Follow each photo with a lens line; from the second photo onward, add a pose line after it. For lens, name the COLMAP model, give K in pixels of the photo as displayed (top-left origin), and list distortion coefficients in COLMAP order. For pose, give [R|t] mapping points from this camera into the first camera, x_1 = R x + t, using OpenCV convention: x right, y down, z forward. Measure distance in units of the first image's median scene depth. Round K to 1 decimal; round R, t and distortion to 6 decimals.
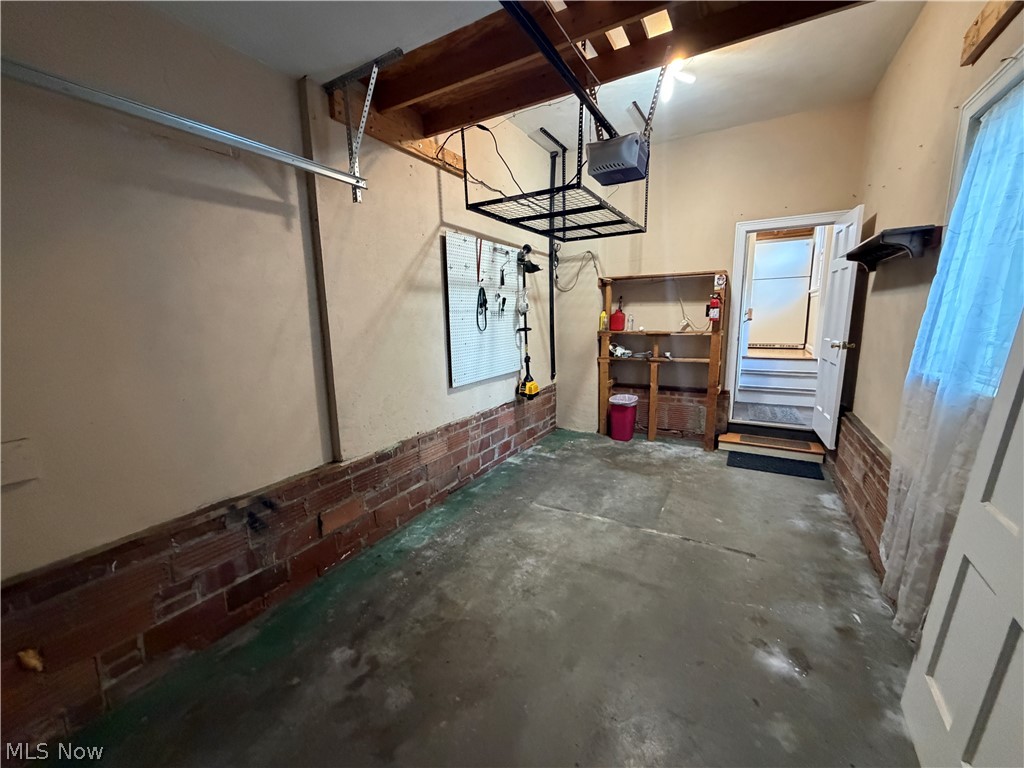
lens RADIAL K [[409.4, 0, 507.2], [0, 409.4, 386.1], [0, 0, 1]] dist [0.004007, 0.000469]
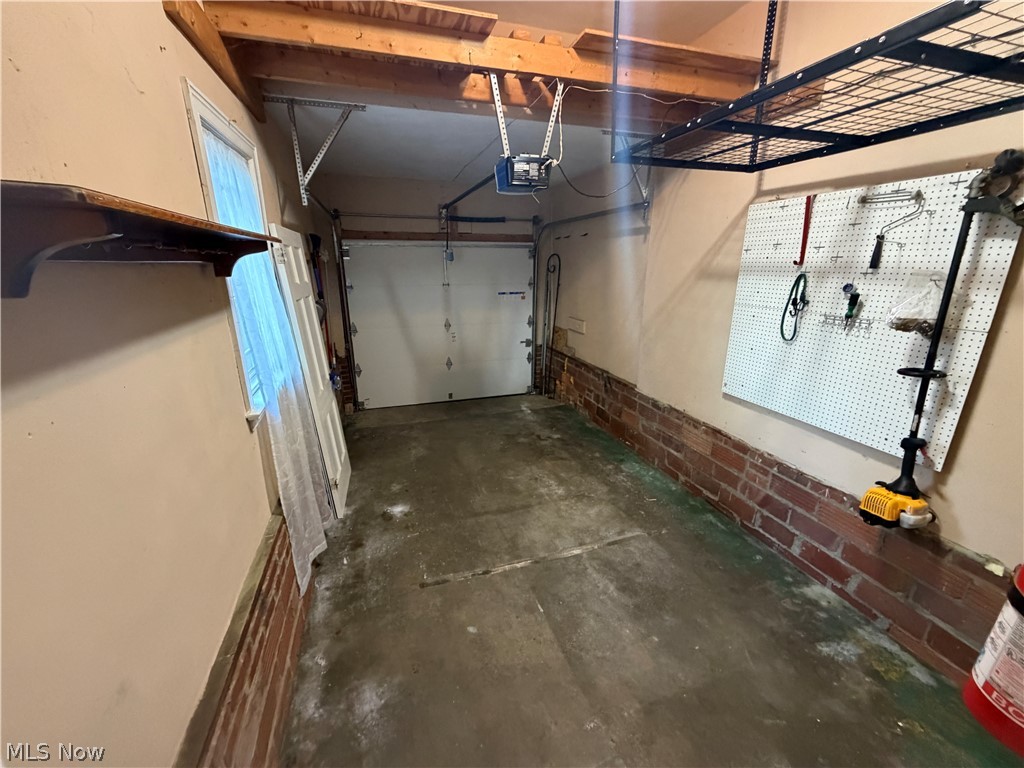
lens RADIAL K [[409.4, 0, 509.0], [0, 409.4, 384.7], [0, 0, 1]] dist [0.004007, 0.000469]
pose [[-0.667991, 0.235169, -0.706033, 0.759722], [-0.115094, 0.904690, 0.410231, -0.305381], [0.735215, 0.355291, -0.577259, 1.135048]]
